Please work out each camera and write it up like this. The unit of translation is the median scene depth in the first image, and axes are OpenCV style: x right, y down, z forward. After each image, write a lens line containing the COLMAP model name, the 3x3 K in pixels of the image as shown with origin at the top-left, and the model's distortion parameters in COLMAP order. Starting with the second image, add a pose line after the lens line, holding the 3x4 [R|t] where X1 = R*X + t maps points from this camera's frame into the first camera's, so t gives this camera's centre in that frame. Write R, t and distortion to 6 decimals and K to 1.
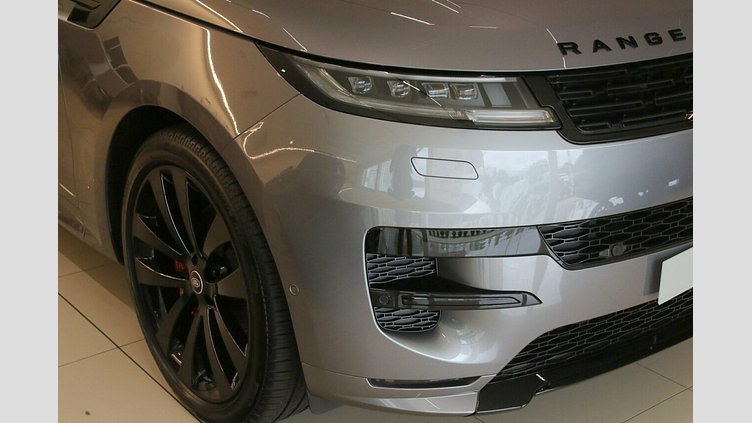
lens RADIAL K [[871.5, 0, 379.6], [0, 871.5, 217.7], [0, 0, 1]] dist [0.214045, 0.000000]
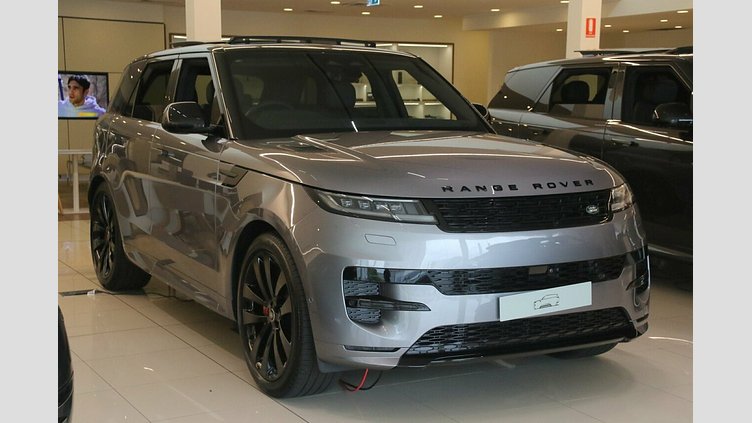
lens RADIAL K [[1214.6, 0, 376.8], [0, 1214.6, 212.0], [0, 0, 1]] dist [0.073079, 0.000000]
pose [[0.978847, 0.006571, -0.204487, 0.624874], [-0.060431, 0.964176, -0.258289, 0.600150], [0.195464, 0.265183, 0.944178, -1.690338]]
